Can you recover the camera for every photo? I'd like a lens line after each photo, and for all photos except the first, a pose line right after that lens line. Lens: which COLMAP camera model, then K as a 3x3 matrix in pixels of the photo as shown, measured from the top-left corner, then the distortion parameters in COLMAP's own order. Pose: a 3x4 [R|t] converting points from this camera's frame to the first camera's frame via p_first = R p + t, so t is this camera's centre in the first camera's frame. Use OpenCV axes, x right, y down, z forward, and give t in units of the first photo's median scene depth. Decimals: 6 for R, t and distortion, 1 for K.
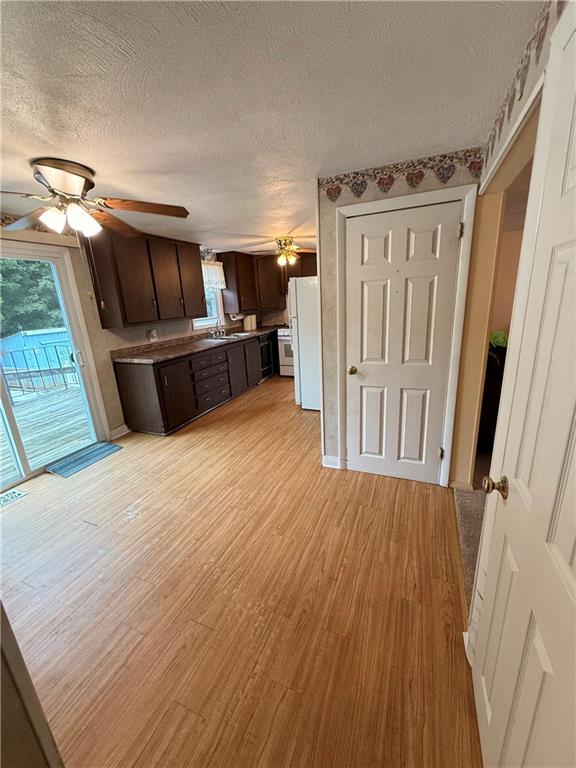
lens RADIAL K [[303.7, 0, 286.6], [0, 303.7, 379.7], [0, 0, 1]] dist [0.001107, 0.000088]
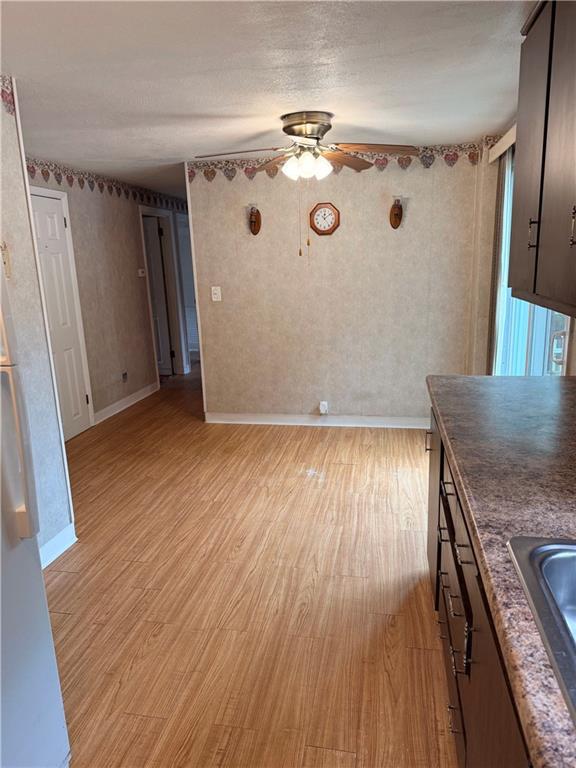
lens RADIAL K [[540.8, 0, 284.6], [0, 540.8, 391.8], [0, 0, 1]] dist [0.033173, -0.016791]
pose [[-0.972962, 0.126897, -0.192983, -0.092827], [0.016817, 0.872251, 0.488768, -0.406481], [0.230353, 0.472308, -0.850802, 1.562296]]
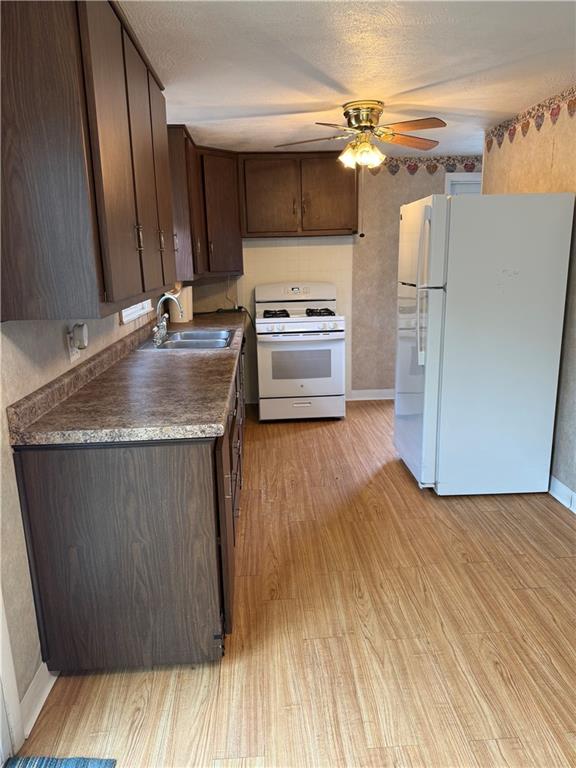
lens RADIAL K [[540.8, 0, 283.6], [0, 540.8, 382.1], [0, 0, 1]] dist [0.033173, -0.016791]
pose [[0.898112, -0.073303, 0.433615, -0.595636], [0.094279, 0.995179, -0.027037, -0.083952], [-0.429542, 0.065163, 0.900693, 0.481771]]
